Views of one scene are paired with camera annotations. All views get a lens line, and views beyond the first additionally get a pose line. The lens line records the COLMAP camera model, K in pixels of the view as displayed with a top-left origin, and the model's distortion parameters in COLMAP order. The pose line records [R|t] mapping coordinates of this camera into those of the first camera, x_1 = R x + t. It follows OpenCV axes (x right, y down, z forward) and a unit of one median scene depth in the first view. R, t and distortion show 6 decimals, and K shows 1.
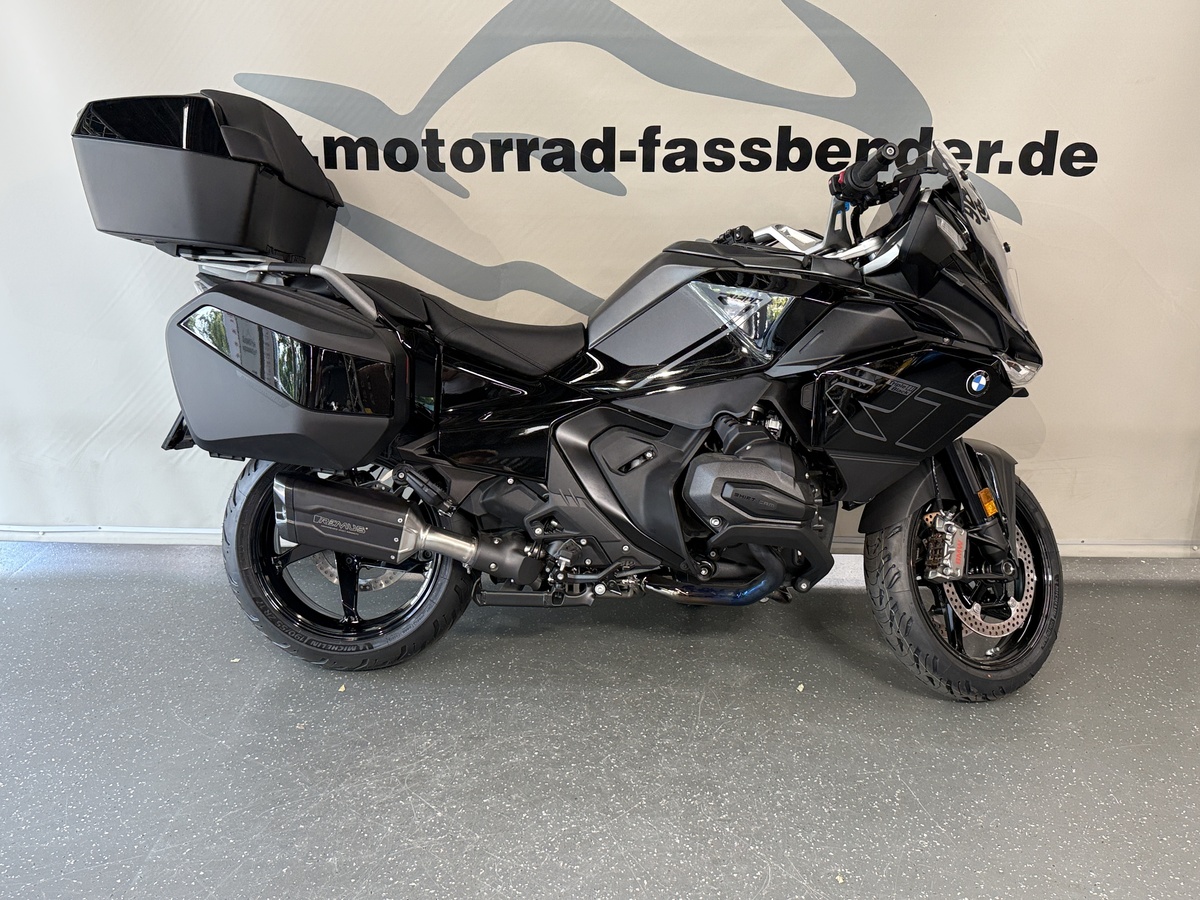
lens RADIAL K [[1096.4, 0, 600.0], [0, 1096.4, 450.0], [0, 0, 1]] dist [0.151340, -0.277266]
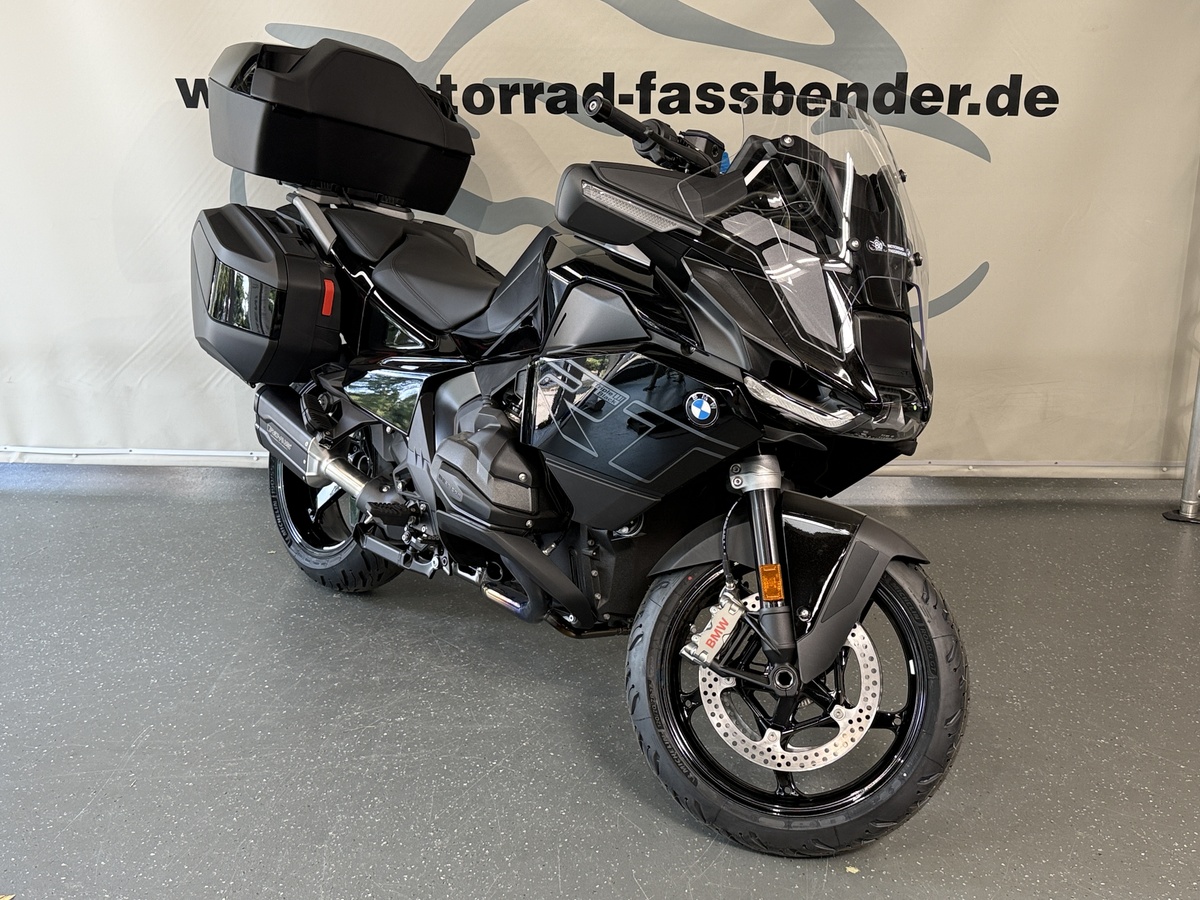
lens RADIAL K [[1295.2, 0, 599.3], [0, 1295.2, 461.1], [0, 0, 1]] dist [0.215238, -0.450807]
pose [[0.999981, 0.000210, -0.006144, 0.007208], [-0.000279, 0.999937, -0.011260, 0.104978], [0.006141, 0.011262, 0.999918, -0.288209]]
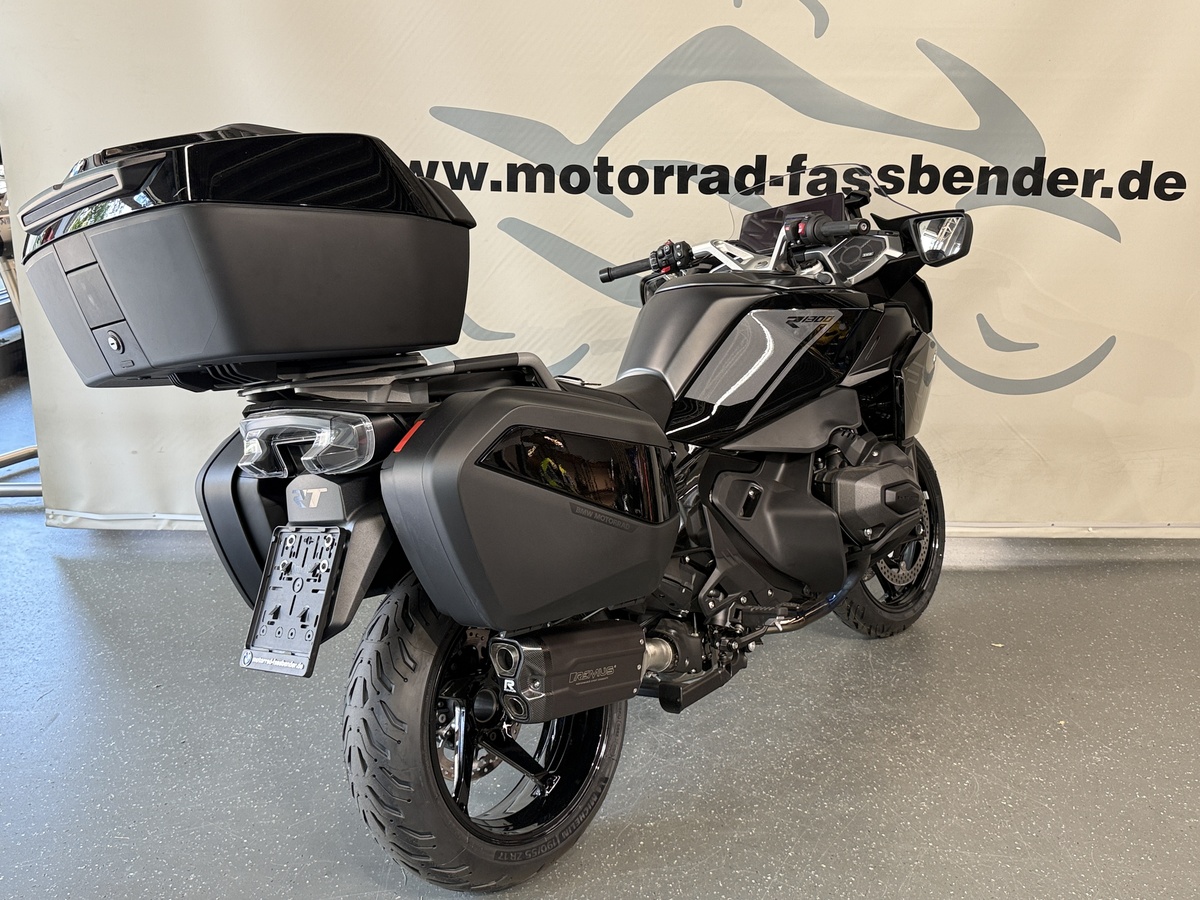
lens RADIAL K [[1164.6, 0, 598.1], [0, 1164.6, 443.3], [0, 0, 1]] dist [0.176832, -0.359509]
pose [[0.998896, -0.003421, 0.046857, -0.213112], [0.005268, 0.999211, -0.039370, 0.047731], [-0.046685, 0.039573, 0.998125, -0.175726]]
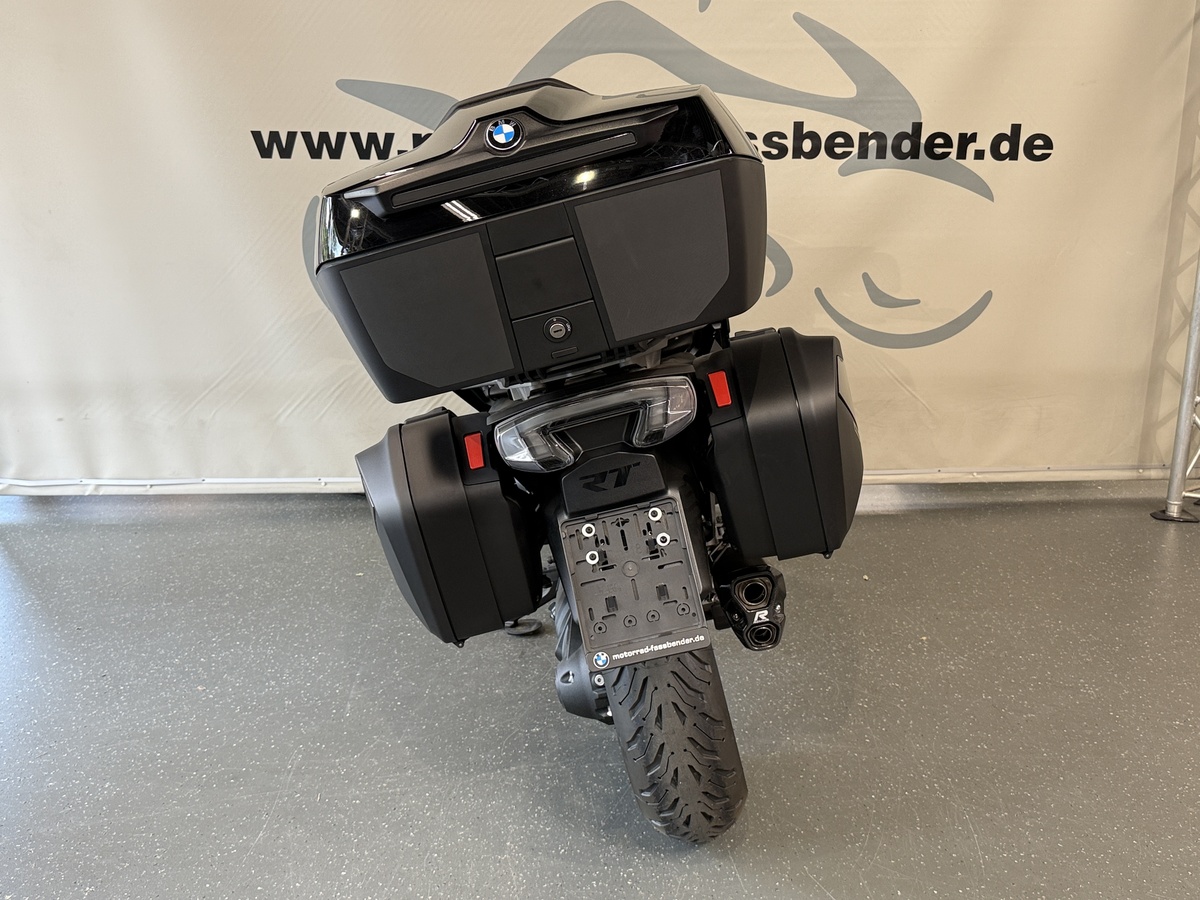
lens RADIAL K [[1176.1, 0, 600.0], [0, 1176.1, 450.0], [0, 0, 1]] dist [0.200855, -0.438634]
pose [[0.996894, -0.025137, 0.074632, -0.153409], [0.027435, 0.999175, -0.029937, 0.095336], [-0.073818, 0.031892, 0.996762, -0.258472]]
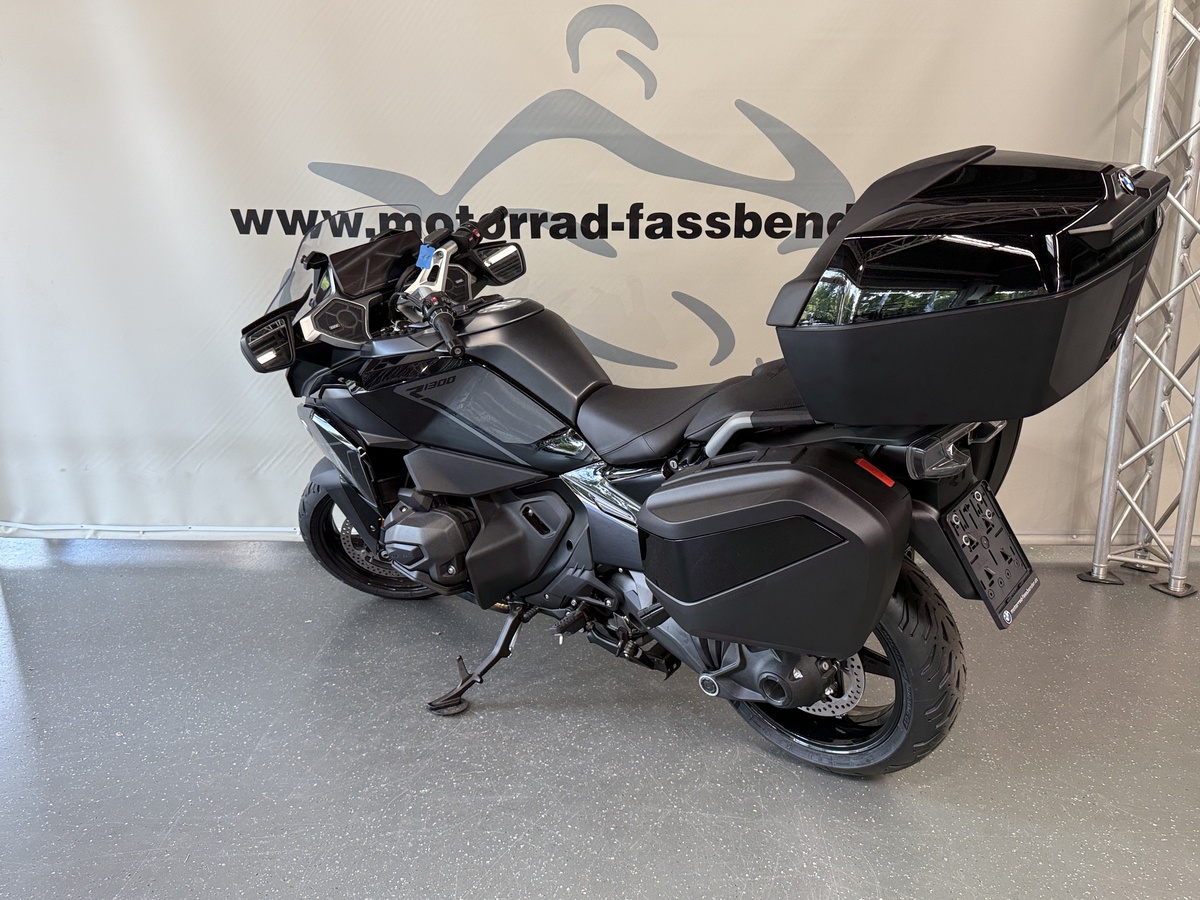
lens RADIAL K [[984.4, 0, 606.2], [0, 984.4, 465.3], [0, 0, 1]] dist [0.202024, -0.448090]
pose [[0.999609, -0.008385, 0.026663, -0.021203], [0.010027, 0.998024, -0.062035, 0.081213], [-0.026090, 0.062279, 0.997718, -0.129181]]
